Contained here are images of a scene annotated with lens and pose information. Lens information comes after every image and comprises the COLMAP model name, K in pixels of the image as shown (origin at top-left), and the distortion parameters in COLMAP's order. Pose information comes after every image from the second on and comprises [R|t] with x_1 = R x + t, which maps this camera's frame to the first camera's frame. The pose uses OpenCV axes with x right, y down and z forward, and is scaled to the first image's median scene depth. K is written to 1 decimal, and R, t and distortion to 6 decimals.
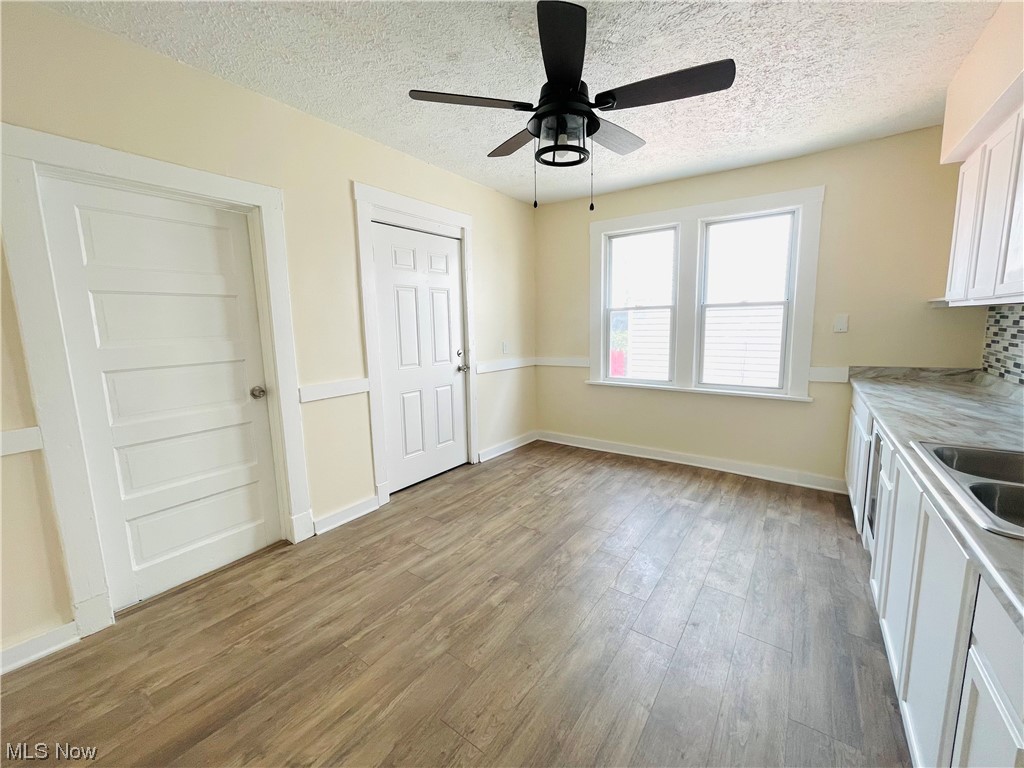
lens RADIAL K [[415.5, 0, 510.8], [0, 415.5, 377.7], [0, 0, 1]] dist [0.002724, -0.002115]
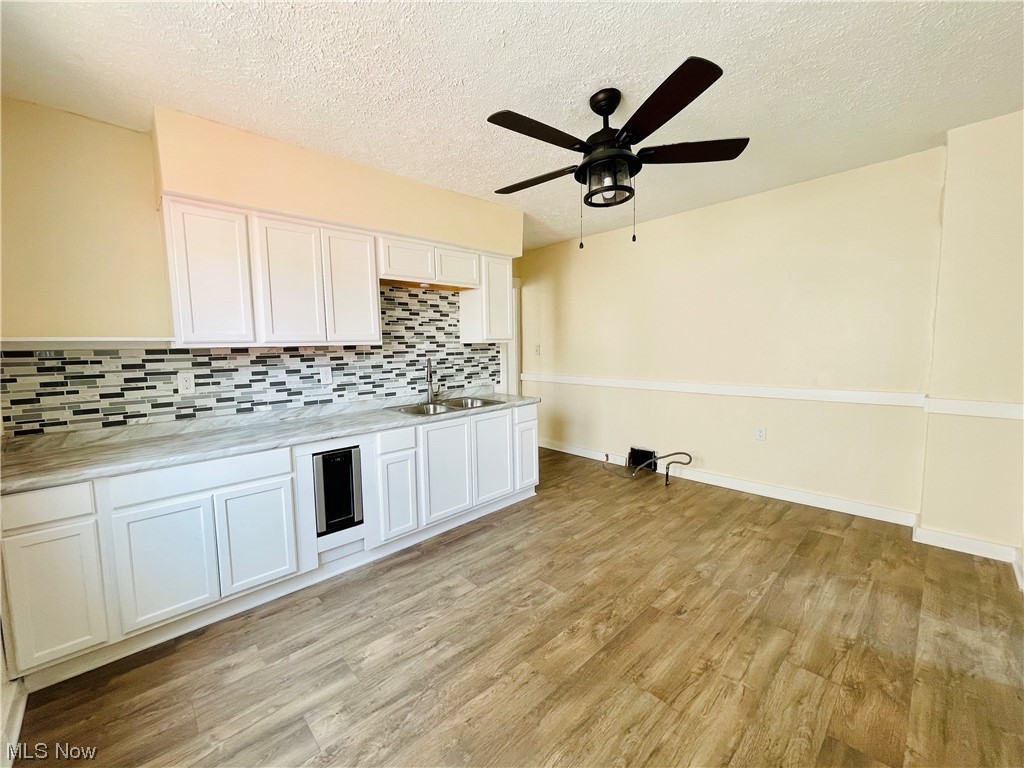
lens RADIAL K [[415.5, 0, 510.5], [0, 415.5, 382.3], [0, 0, 1]] dist [0.002724, -0.002115]
pose [[-0.981588, 0.022913, 0.189632, 0.150605], [0.064800, 0.973851, 0.217751, -0.262536], [-0.179684, 0.226029, -0.957405, 1.877836]]
